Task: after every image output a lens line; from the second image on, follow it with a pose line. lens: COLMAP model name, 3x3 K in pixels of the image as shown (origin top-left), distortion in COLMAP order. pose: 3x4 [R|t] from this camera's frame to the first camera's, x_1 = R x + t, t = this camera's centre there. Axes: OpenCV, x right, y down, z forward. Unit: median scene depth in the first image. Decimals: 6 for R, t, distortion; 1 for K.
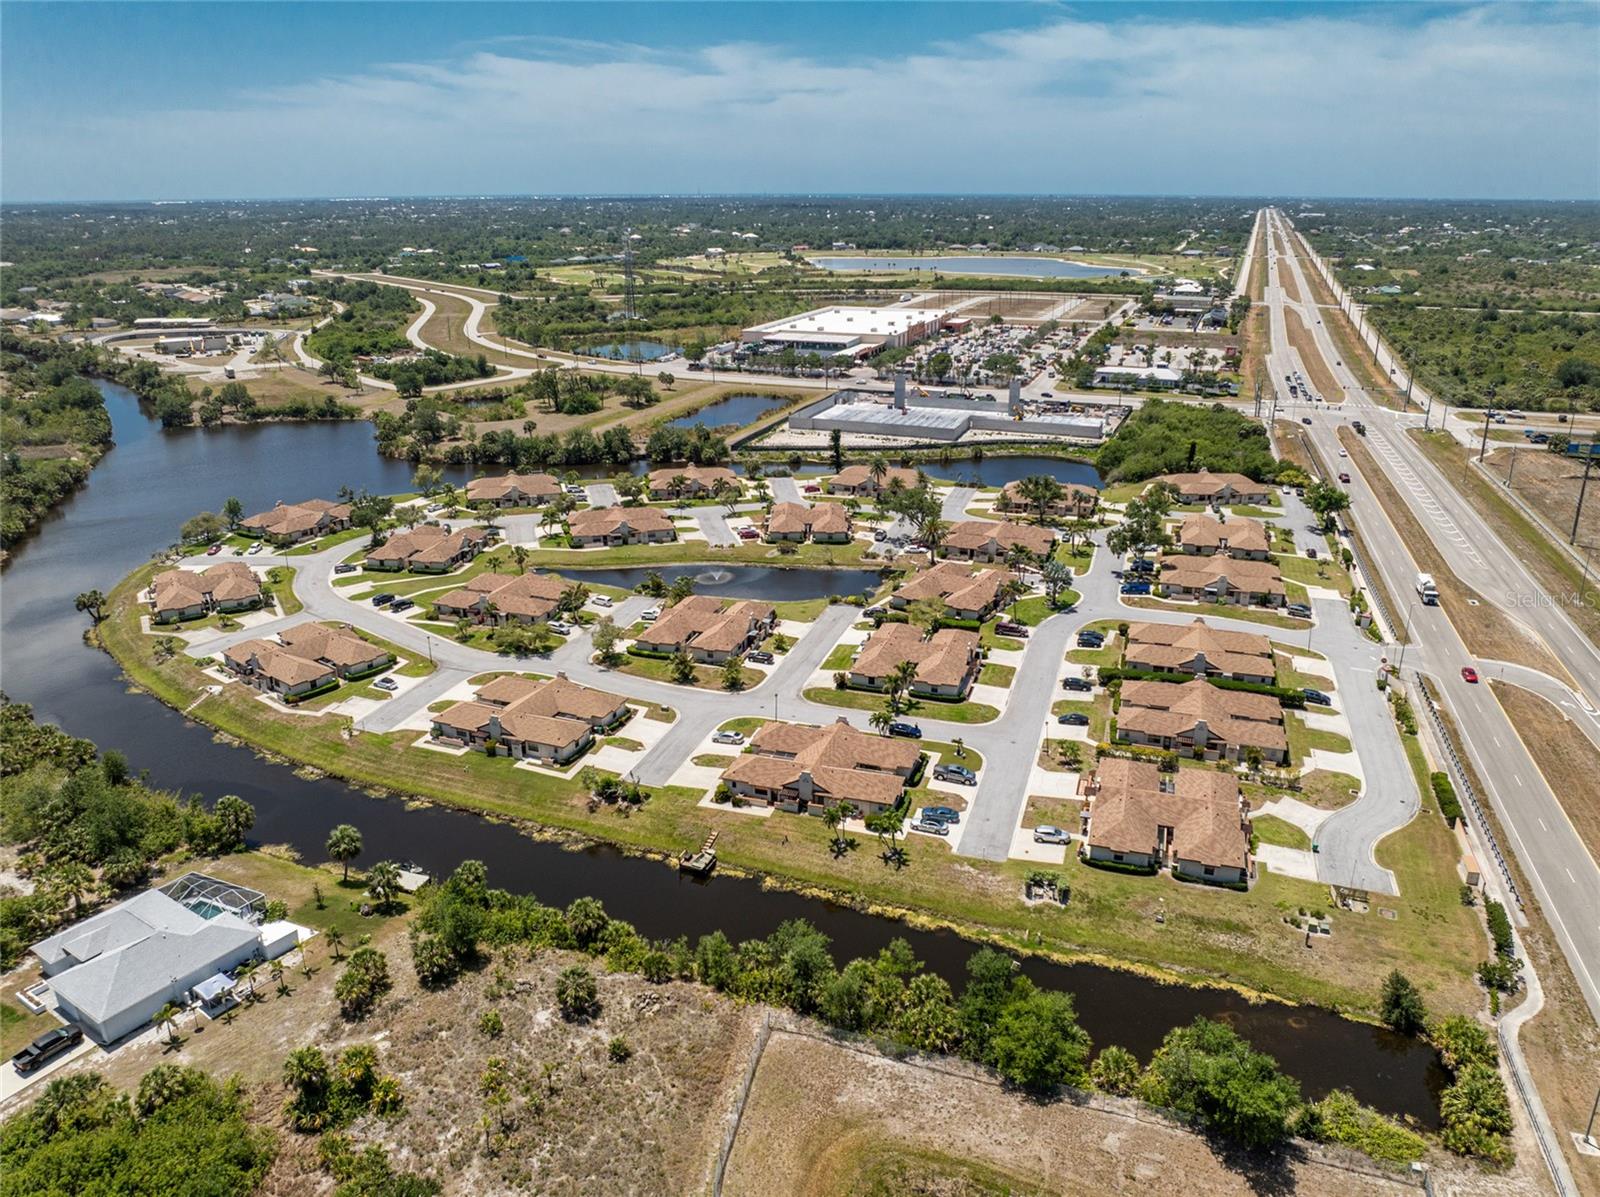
lens RADIAL K [[1137.5, 0, 805.8], [0, 1137.5, 597.7], [0, 0, 1]] dist [-0.031971, -0.008799]
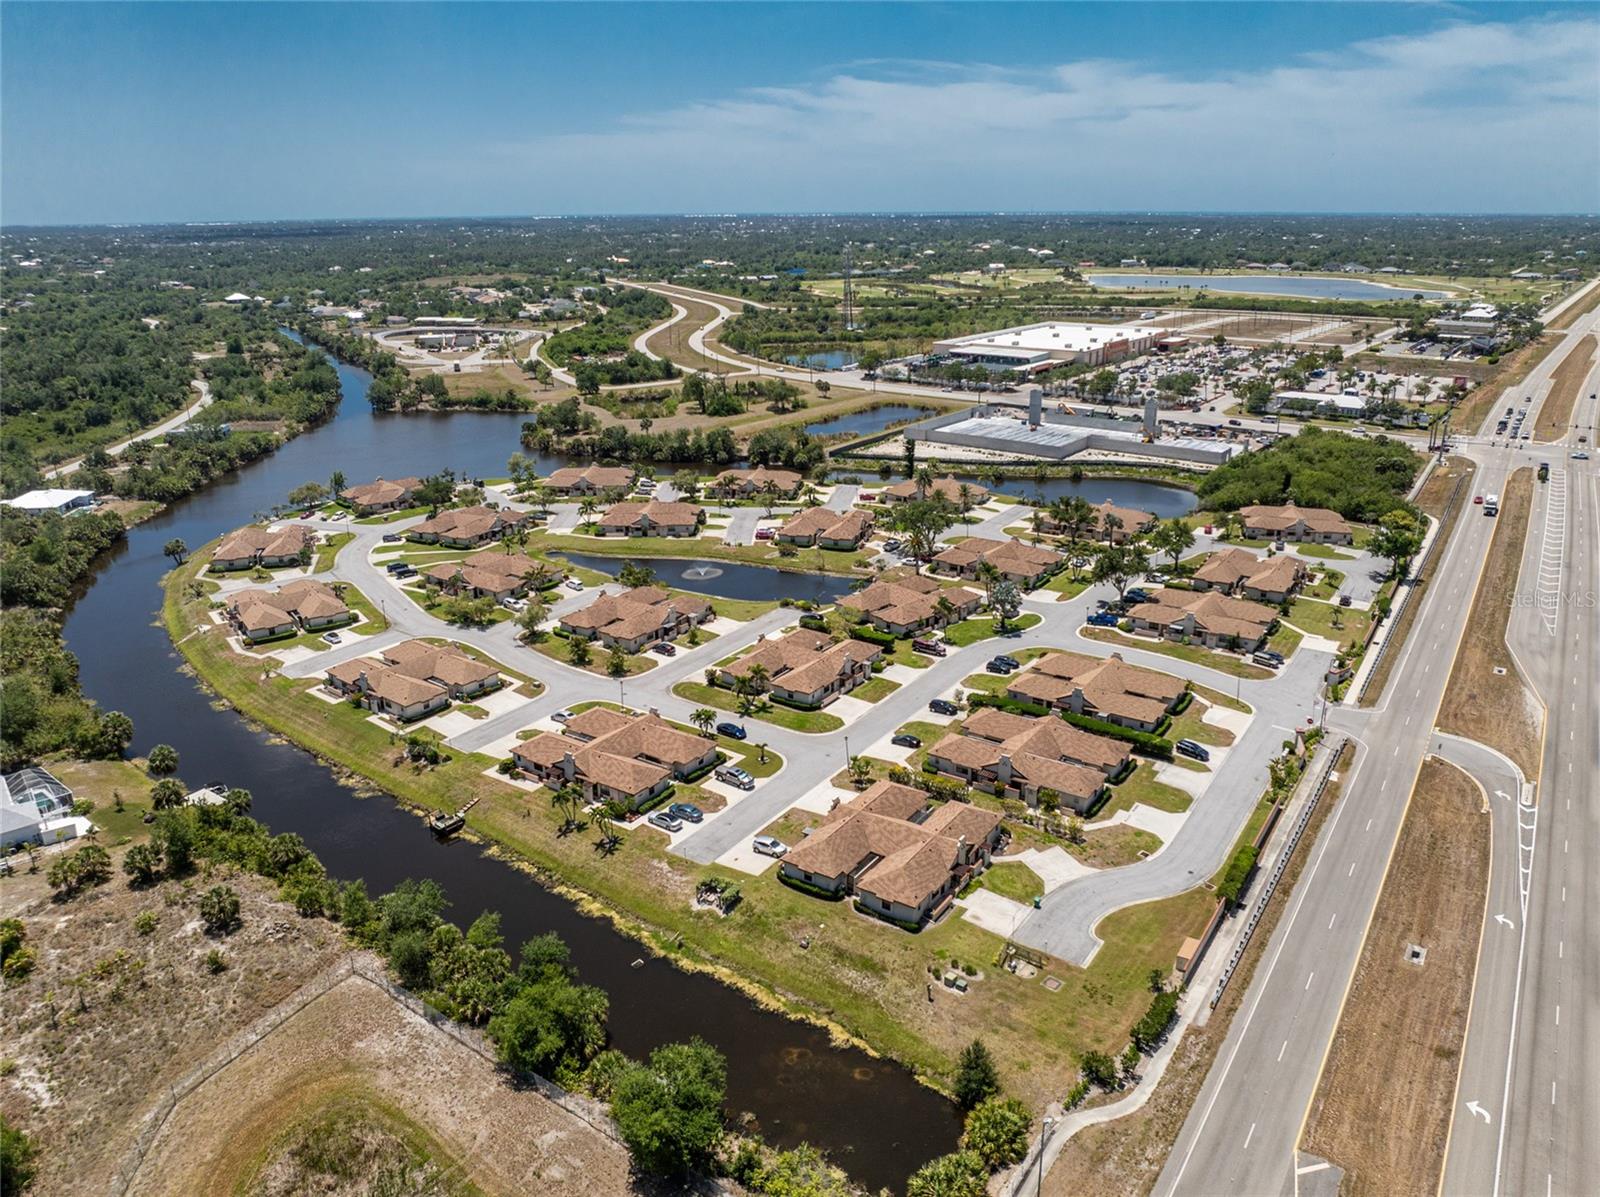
lens RADIAL K [[1128.6, 0, 800.0], [0, 1128.6, 598.5], [0, 0, 1]] dist [-0.033298, -0.007054]
pose [[0.959991, 0.086034, -0.266487, 0.323889], [-0.088886, 0.996041, 0.001364, -0.004694], [0.265550, 0.022378, 0.963837, 0.046558]]
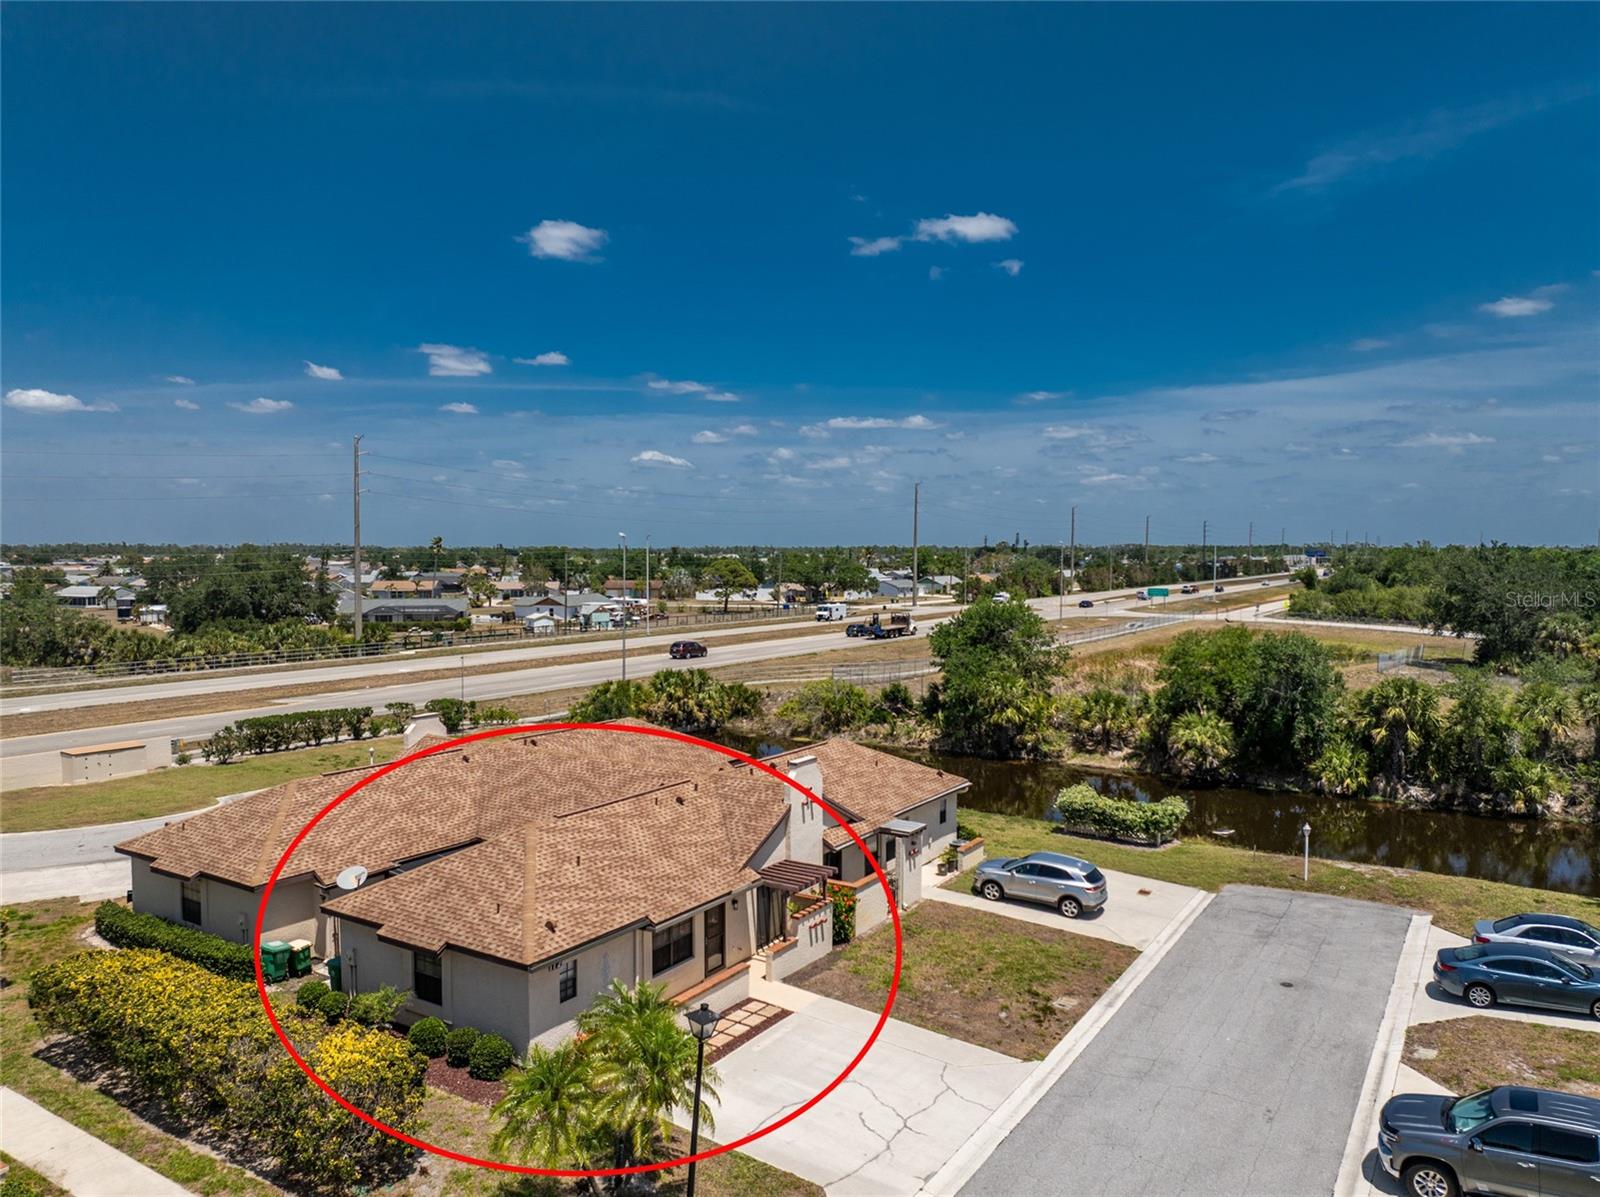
lens RADIAL K [[1137.5, 0, 805.8], [0, 1137.5, 597.7], [0, 0, 1]] dist [-0.031971, -0.008799]
pose [[-0.967973, -0.007049, 0.250956, 0.136864], [0.087854, 0.926892, 0.364901, 0.029030], [-0.235181, 0.375262, -0.896587, 0.827410]]
